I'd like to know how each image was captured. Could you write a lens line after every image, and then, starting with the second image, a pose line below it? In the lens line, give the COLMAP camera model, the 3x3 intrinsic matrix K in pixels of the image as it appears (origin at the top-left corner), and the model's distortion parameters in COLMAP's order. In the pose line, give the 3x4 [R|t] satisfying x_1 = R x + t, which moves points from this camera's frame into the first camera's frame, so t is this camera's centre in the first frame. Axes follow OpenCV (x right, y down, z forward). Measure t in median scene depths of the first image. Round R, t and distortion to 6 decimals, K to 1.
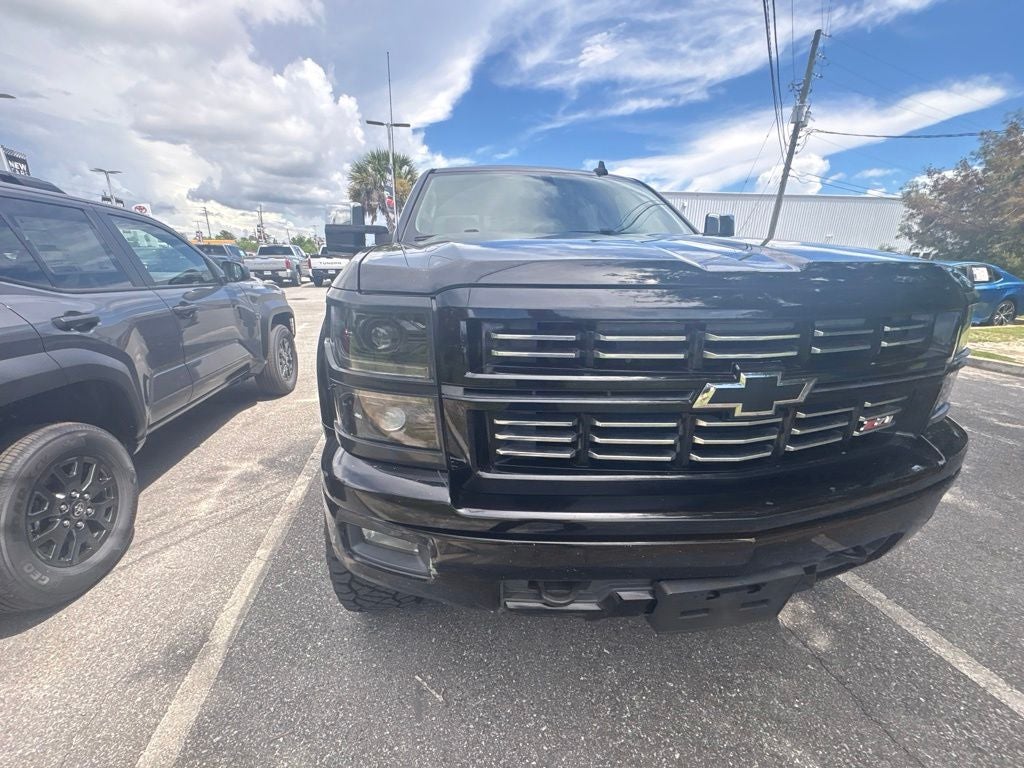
lens RADIAL K [[407.0, 0, 510.6], [0, 407.0, 382.2], [0, 0, 1]] dist [0.000736, -0.000609]
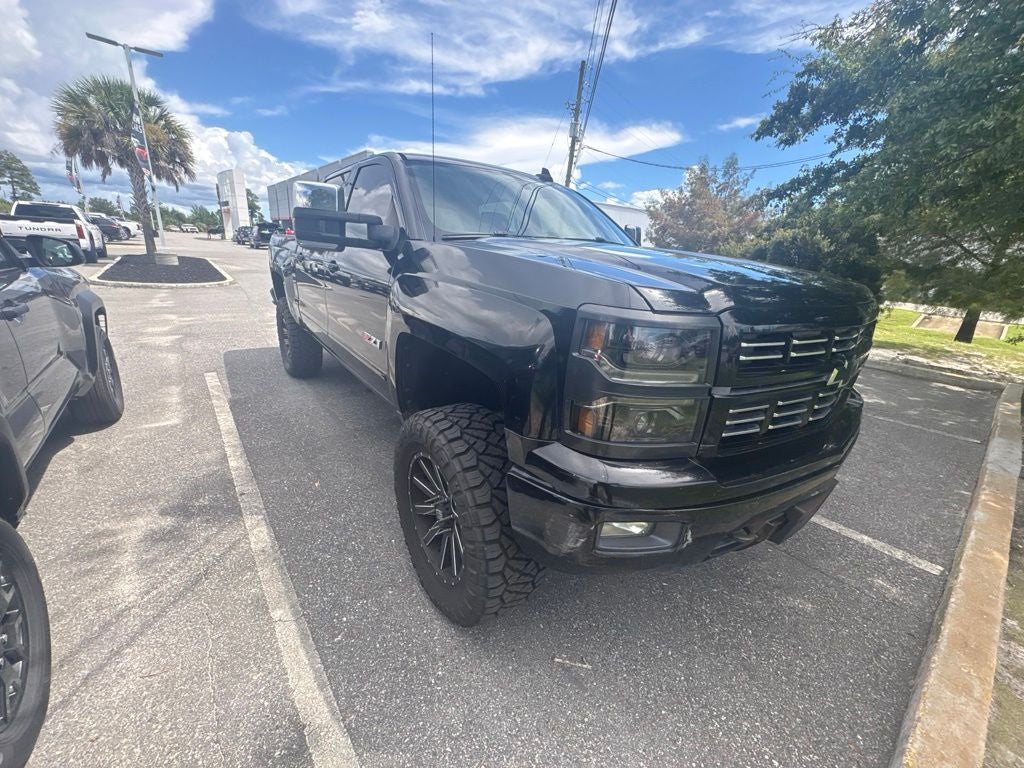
lens RADIAL K [[407.0, 0, 510.5], [0, 407.0, 382.2], [0, 0, 1]] dist [0.000736, -0.000609]
pose [[0.891004, -0.095326, 0.443875, -0.372793], [0.078747, 0.995338, 0.055687, -0.036696], [-0.447114, -0.014664, 0.894357, 0.052332]]
